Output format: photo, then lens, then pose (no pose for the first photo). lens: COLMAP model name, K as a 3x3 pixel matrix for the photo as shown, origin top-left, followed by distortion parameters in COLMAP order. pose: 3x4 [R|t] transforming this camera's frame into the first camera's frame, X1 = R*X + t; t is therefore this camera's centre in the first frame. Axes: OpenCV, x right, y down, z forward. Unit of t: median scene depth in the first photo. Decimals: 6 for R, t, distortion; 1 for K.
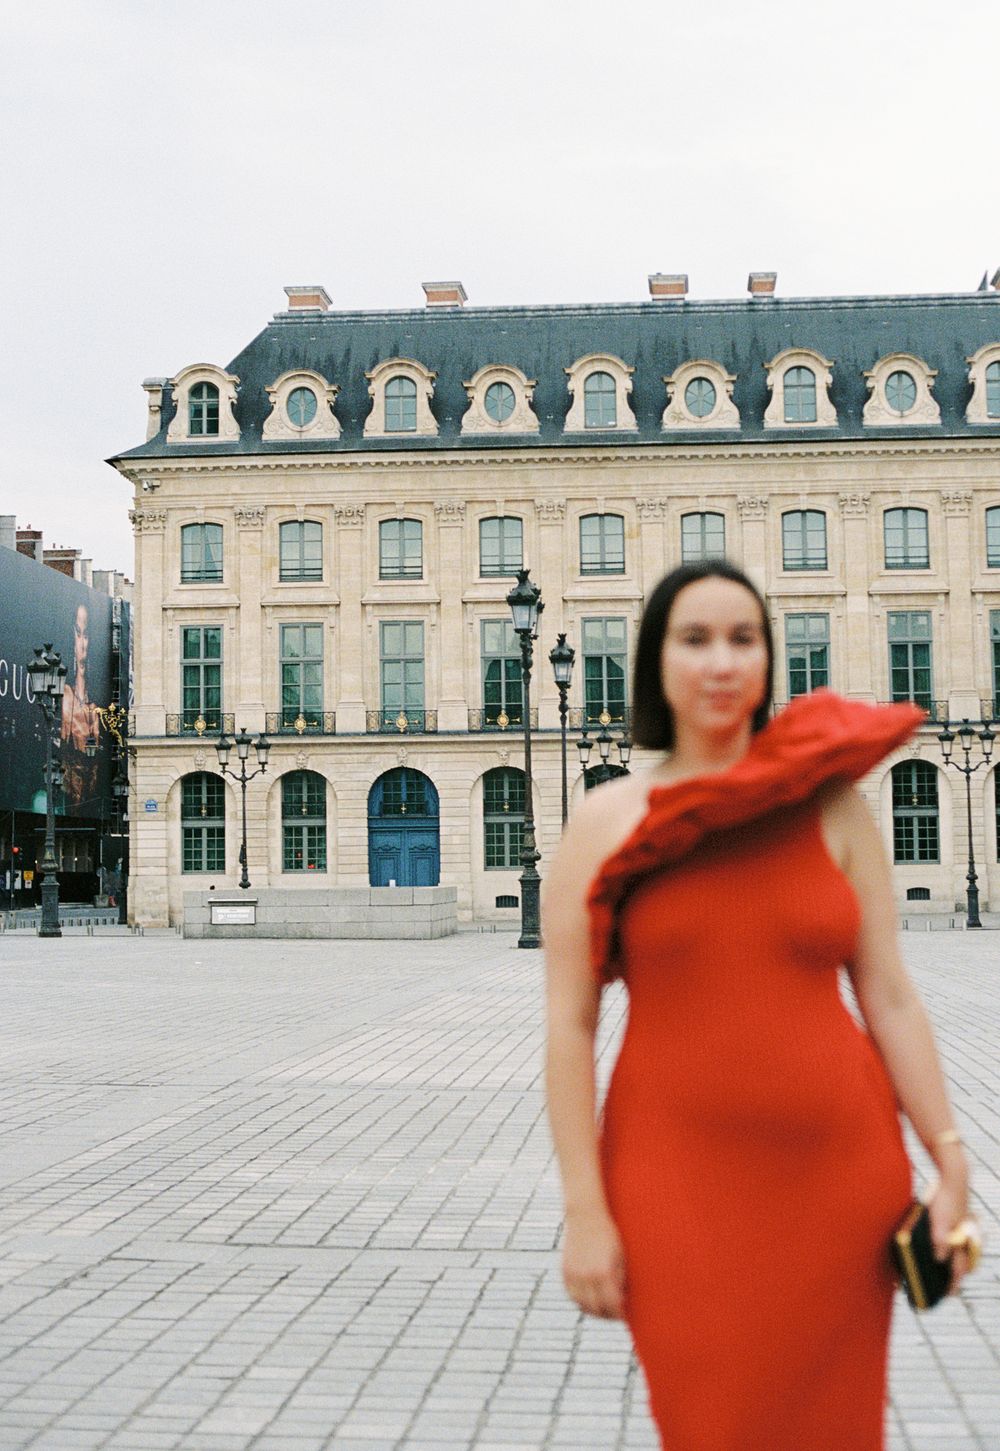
lens RADIAL K [[2514.7, 0, 500.0], [0, 2514.7, 725.5], [0, 0, 1]] dist [-0.083719, 0.033160]
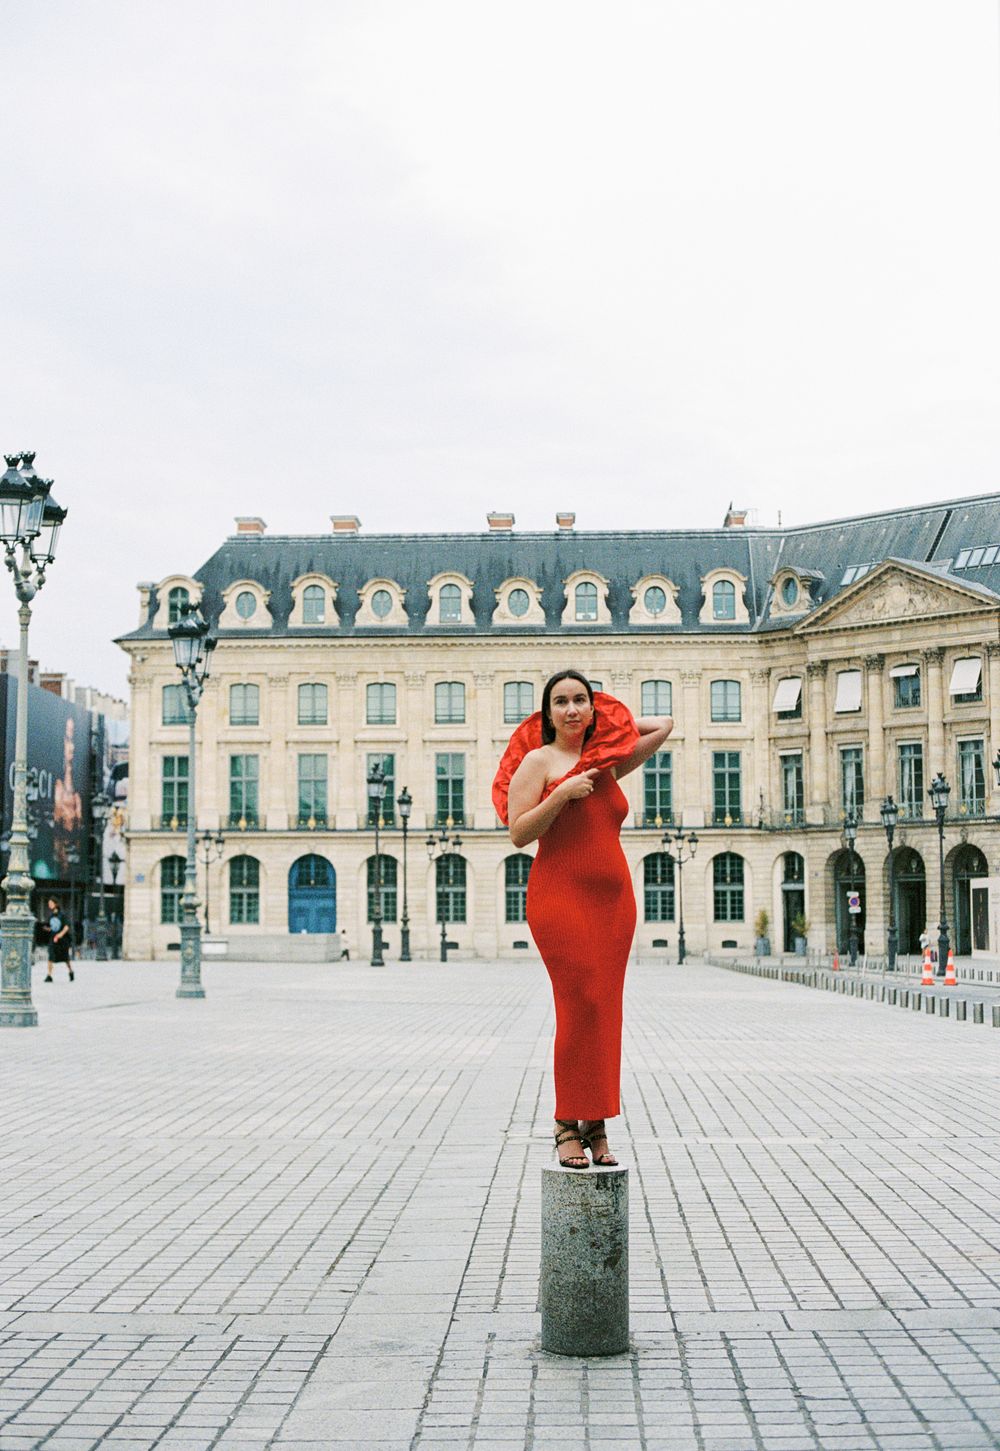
lens RADIAL K [[2514.7, 0, 500.0], [0, 2514.7, 725.5], [0, 0, 1]] dist [-0.083719, 0.033160]
pose [[0.999364, 0.012039, 0.033564, 0.020602], [-0.011331, 0.999711, -0.021210, -0.027891], [-0.033809, 0.020816, 0.999211, -0.467310]]
